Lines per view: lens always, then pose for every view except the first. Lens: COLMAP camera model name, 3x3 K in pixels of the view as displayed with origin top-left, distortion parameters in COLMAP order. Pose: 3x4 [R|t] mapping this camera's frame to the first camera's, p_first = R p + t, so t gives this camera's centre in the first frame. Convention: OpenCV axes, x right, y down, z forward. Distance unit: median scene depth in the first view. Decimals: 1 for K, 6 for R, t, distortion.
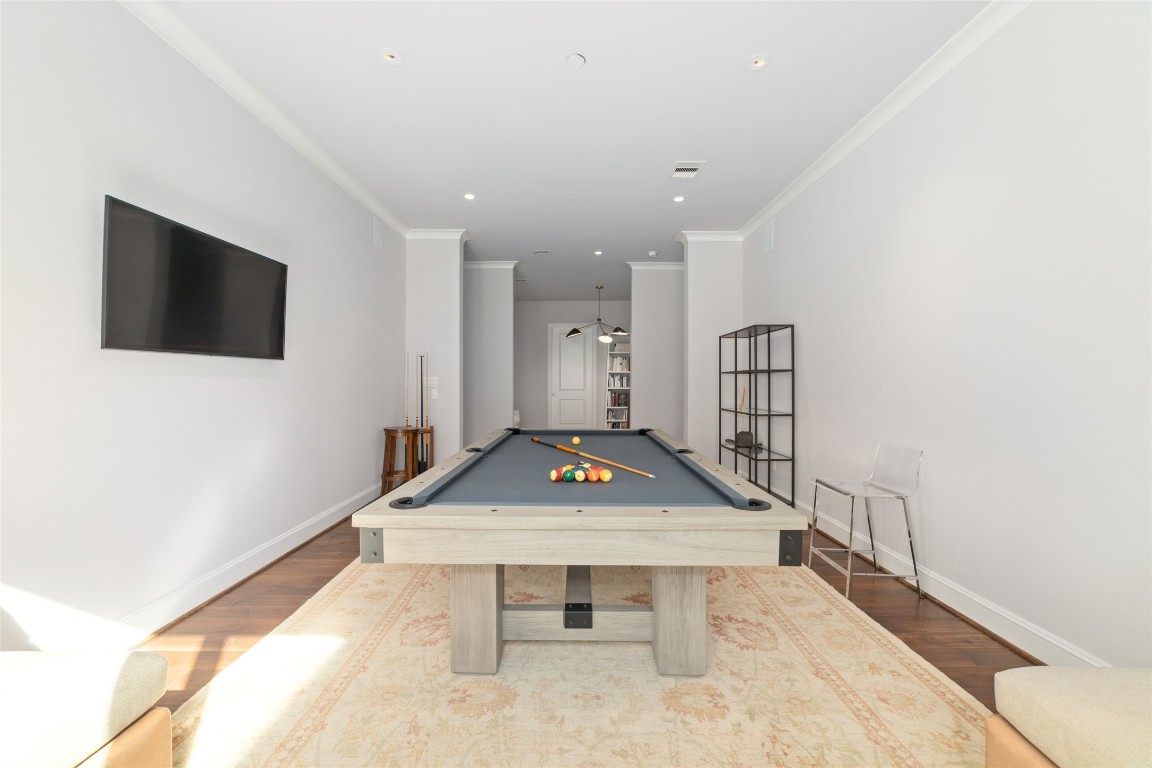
lens RADIAL K [[438.1, 0, 577.6], [0, 438.1, 381.0], [0, 0, 1]] dist [-0.025153, 0.010578]
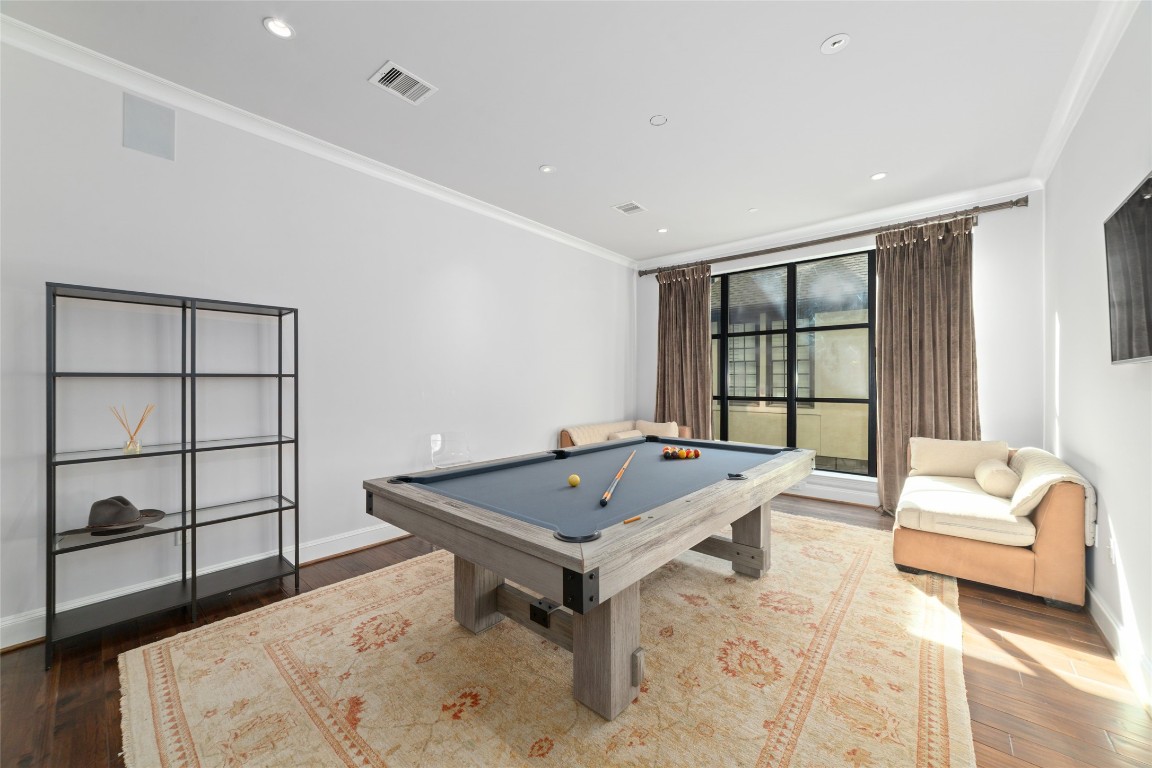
lens RADIAL K [[438.1, 0, 577.6], [0, 438.1, 381.0], [0, 0, 1]] dist [-0.025153, 0.010578]
pose [[-0.745680, 0.007613, 0.666261, -0.338182], [0.015592, 0.999860, 0.006025, -0.010500], [-0.666122, 0.014881, -0.745695, 1.074398]]
